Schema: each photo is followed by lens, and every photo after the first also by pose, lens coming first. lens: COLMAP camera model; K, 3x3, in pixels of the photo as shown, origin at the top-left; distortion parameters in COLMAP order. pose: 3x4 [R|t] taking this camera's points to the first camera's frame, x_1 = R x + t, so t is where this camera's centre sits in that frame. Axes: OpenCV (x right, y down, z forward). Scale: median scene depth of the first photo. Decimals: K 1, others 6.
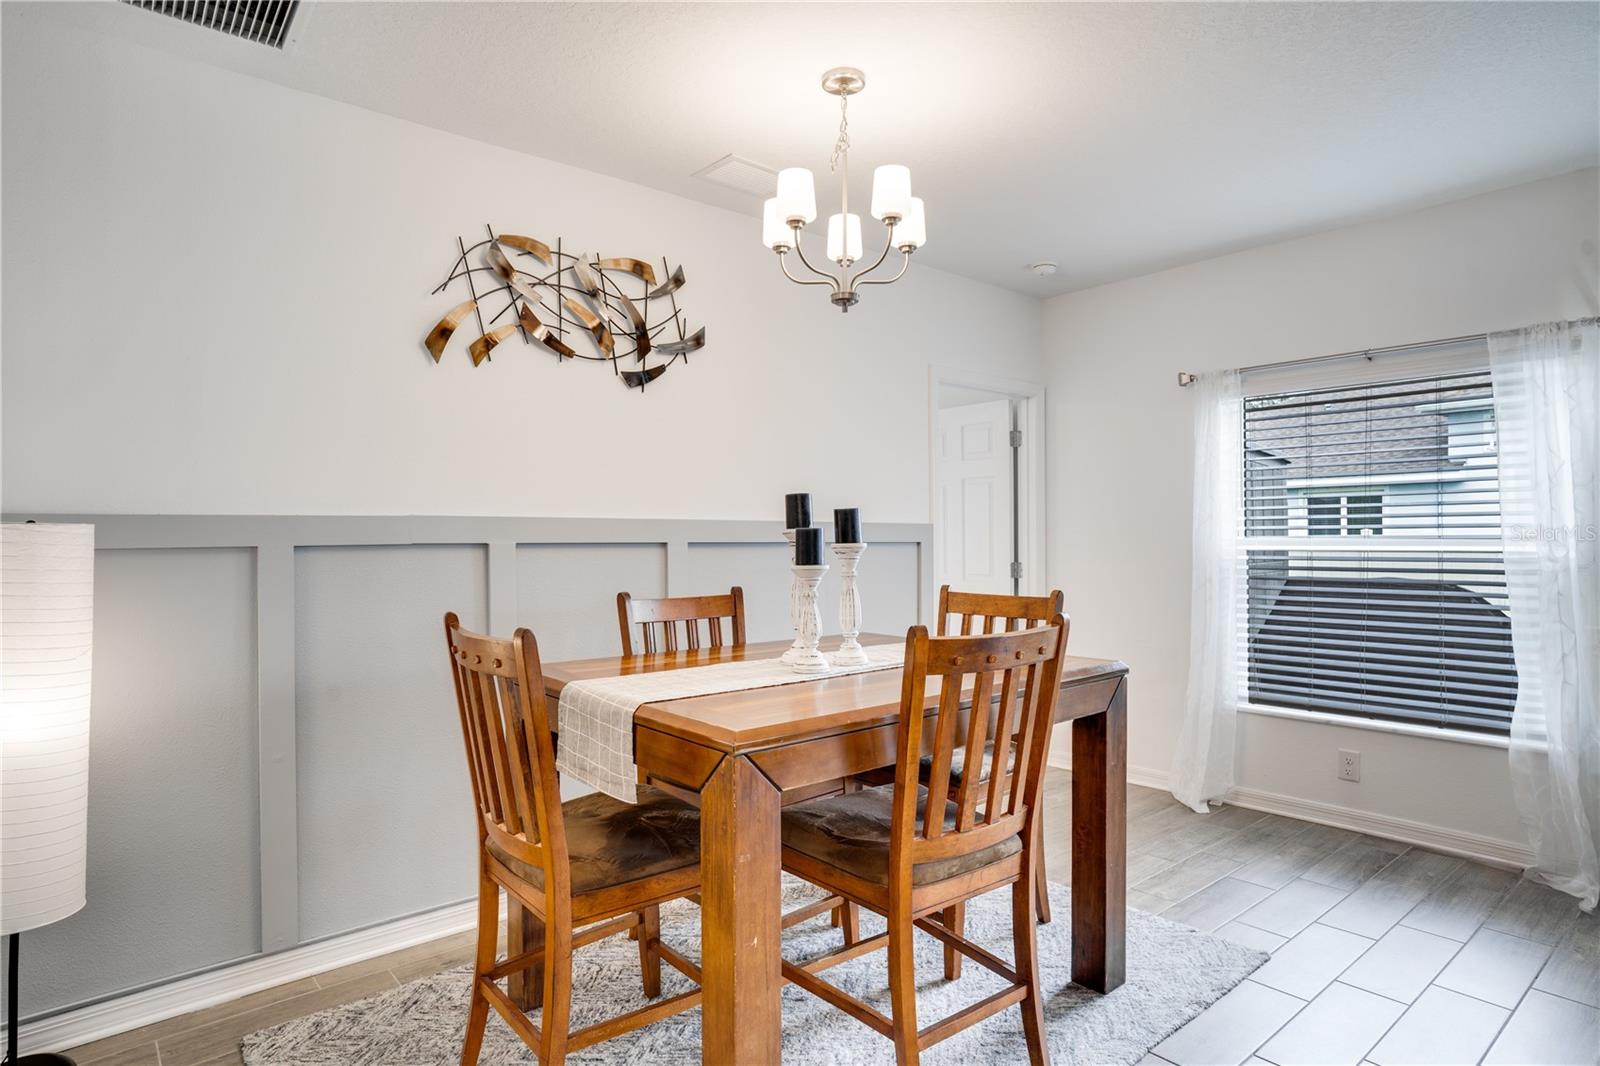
lens RADIAL K [[890.1, 0, 794.4], [0, 890.1, 525.7], [0, 0, 1]] dist [-0.032621, -0.000538]
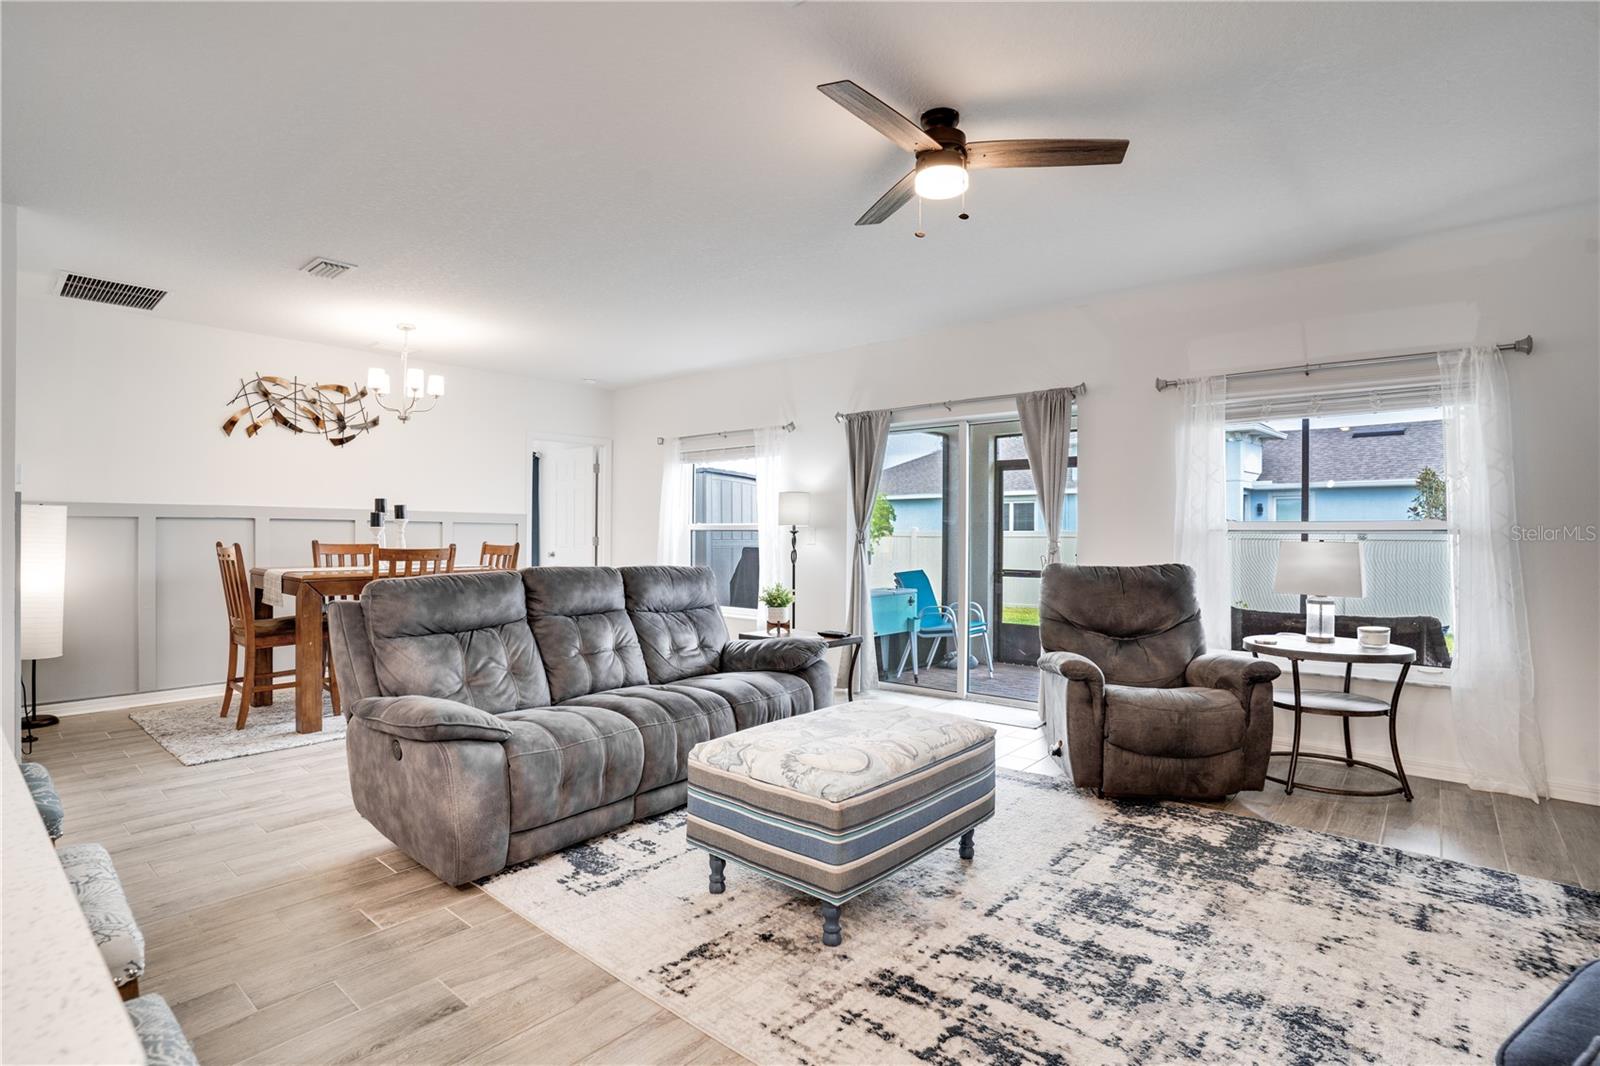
lens RADIAL K [[786.3, 0, 801.7], [0, 786.3, 523.0], [0, 0, 1]] dist [-0.059759, 0.016609]
pose [[0.985578, 0.012352, 0.168770, 0.628590], [-0.012109, 0.999924, -0.002468, 0.017991], [-0.168787, 0.000388, 0.985652, -1.026541]]
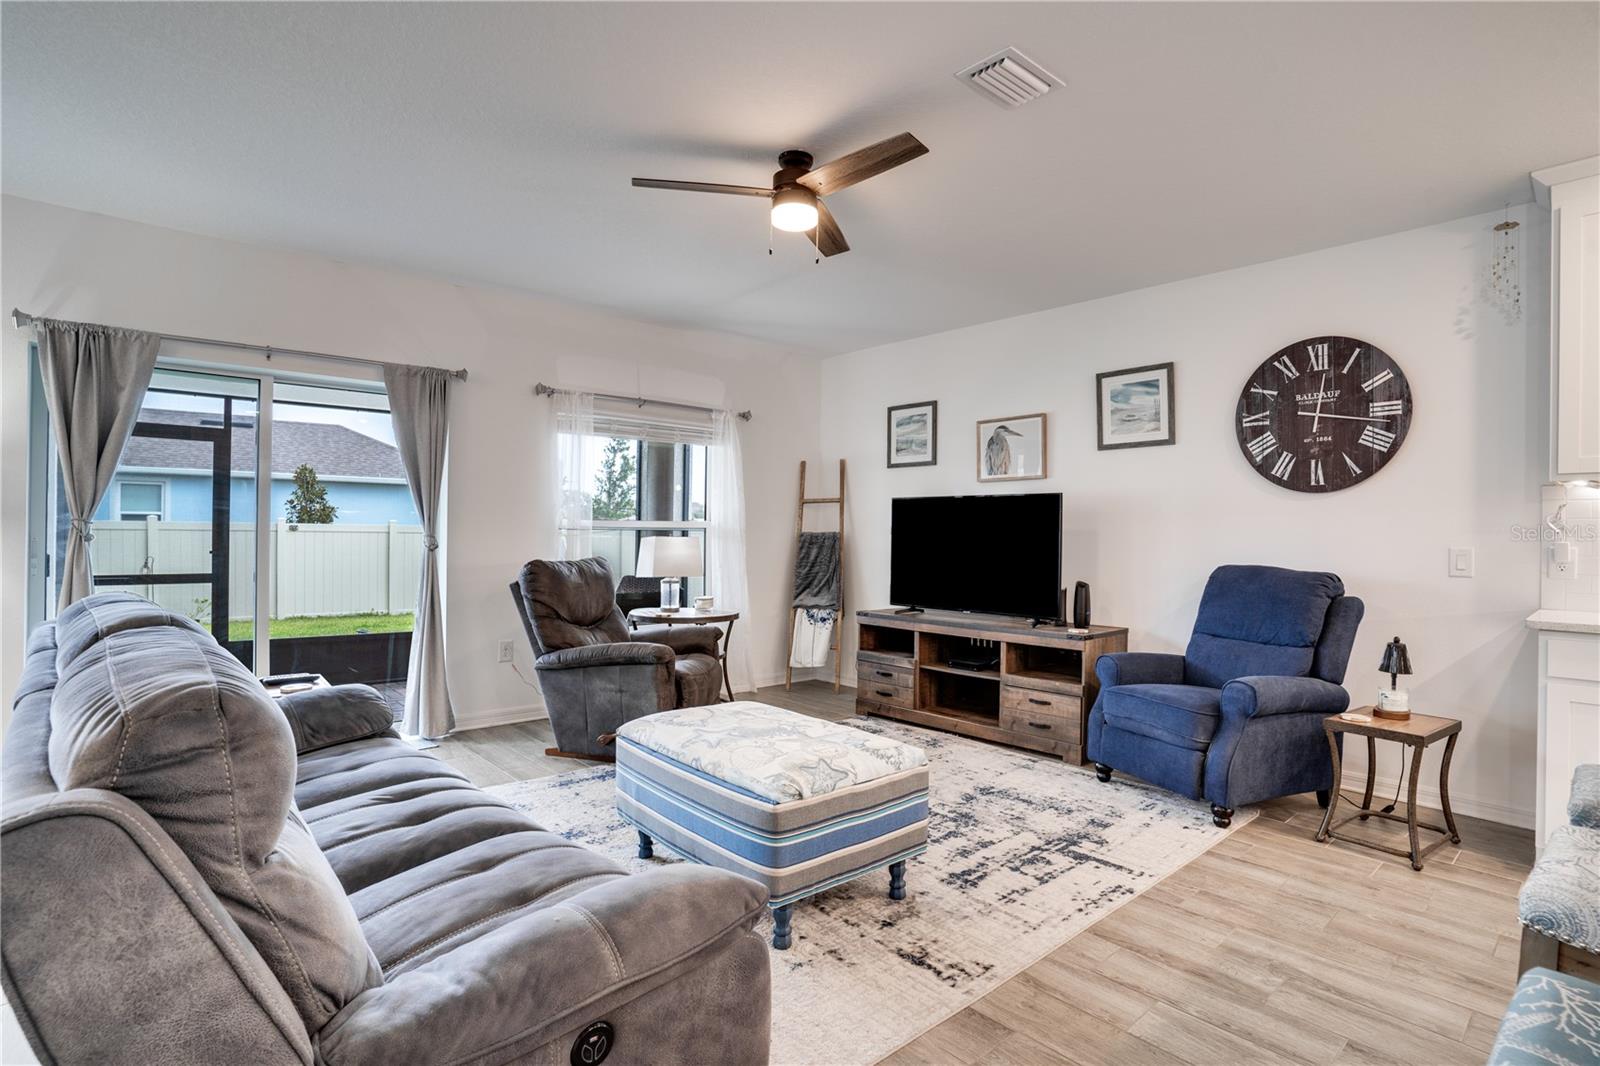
lens RADIAL K [[786.3, 0, 811.9], [0, 786.3, 526.1], [0, 0, 1]] dist [-0.059759, 0.016609]
pose [[-0.033676, 0.012853, 0.999350, -0.019945], [-0.021895, 0.999668, -0.013595, 0.028623], [-0.999193, -0.022338, -0.033383, -0.216158]]
